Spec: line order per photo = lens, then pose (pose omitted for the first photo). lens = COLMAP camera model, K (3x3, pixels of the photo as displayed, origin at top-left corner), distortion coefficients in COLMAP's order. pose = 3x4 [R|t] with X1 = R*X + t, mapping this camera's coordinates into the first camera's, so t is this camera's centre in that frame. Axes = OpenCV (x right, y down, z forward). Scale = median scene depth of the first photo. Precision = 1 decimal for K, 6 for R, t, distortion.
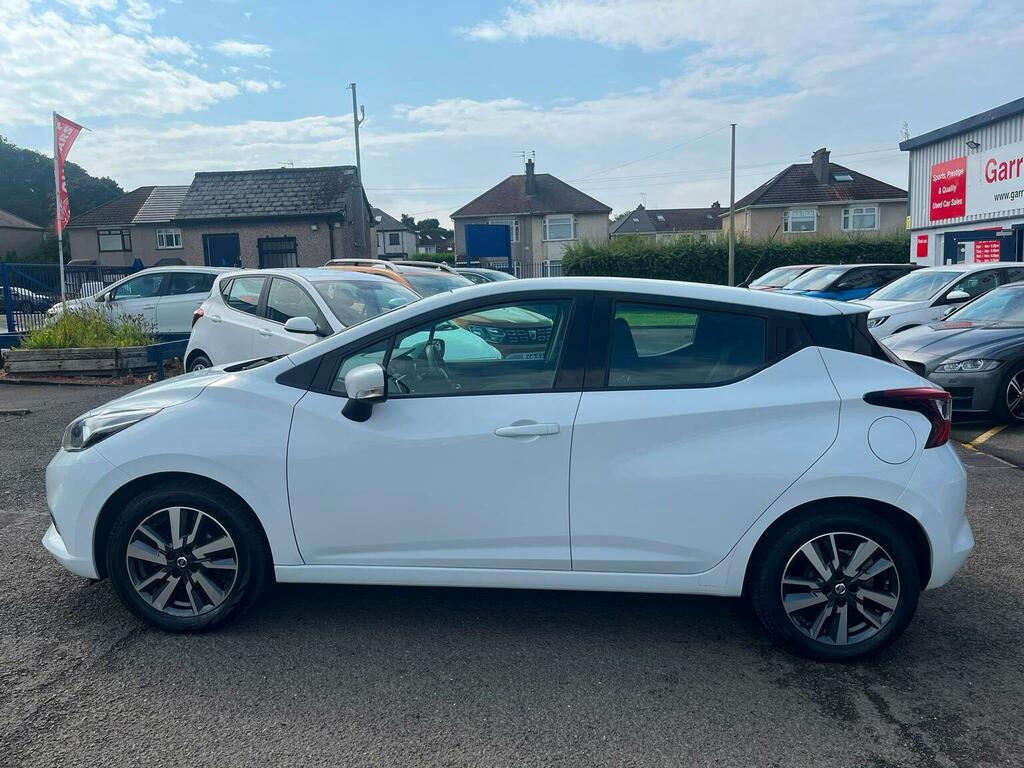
lens RADIAL K [[748.4, 0, 496.7], [0, 748.4, 382.6], [0, 0, 1]] dist [0.063137, -0.070308]
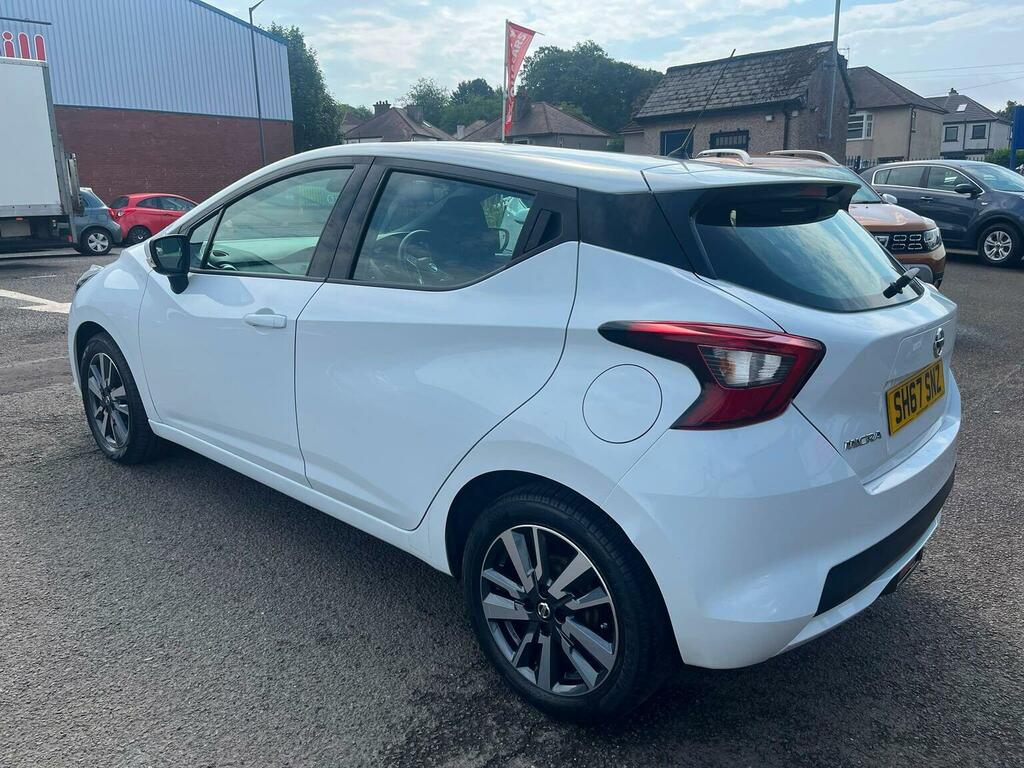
lens RADIAL K [[748.4, 0, 496.7], [0, 748.4, 382.6], [0, 0, 1]] dist [0.063137, -0.070308]
pose [[0.785940, 0.162426, -0.596587, 0.757120], [-0.087354, 0.984370, 0.152924, -0.021906], [0.612101, -0.068075, 0.787844, 0.449795]]
